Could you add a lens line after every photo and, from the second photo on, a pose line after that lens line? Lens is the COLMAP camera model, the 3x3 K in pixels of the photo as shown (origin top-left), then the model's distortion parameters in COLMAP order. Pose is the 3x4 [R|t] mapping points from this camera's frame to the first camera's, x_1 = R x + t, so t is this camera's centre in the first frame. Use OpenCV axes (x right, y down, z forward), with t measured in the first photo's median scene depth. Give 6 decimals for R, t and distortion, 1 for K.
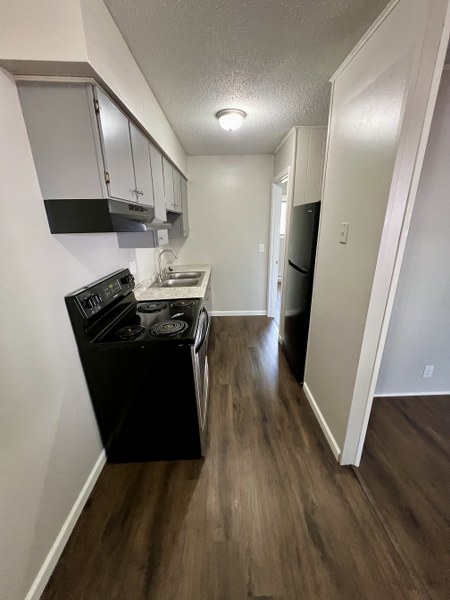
lens RADIAL K [[241.1, 0, 234.3], [0, 241.1, 299.3], [0, 0, 1]] dist [0.074136, 0.000035]
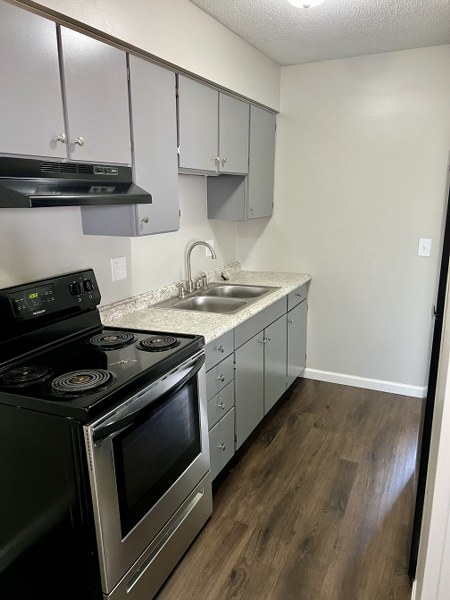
lens RADIAL K [[464.3, 0, 226.7], [0, 464.3, 311.5], [0, 0, 1]] dist [0.099081, 0.000436]
pose [[0.893085, 0.114726, -0.435015, 0.258017], [-0.138761, 0.990041, -0.023772, -0.032430], [0.427955, 0.081593, 0.900110, 0.096306]]
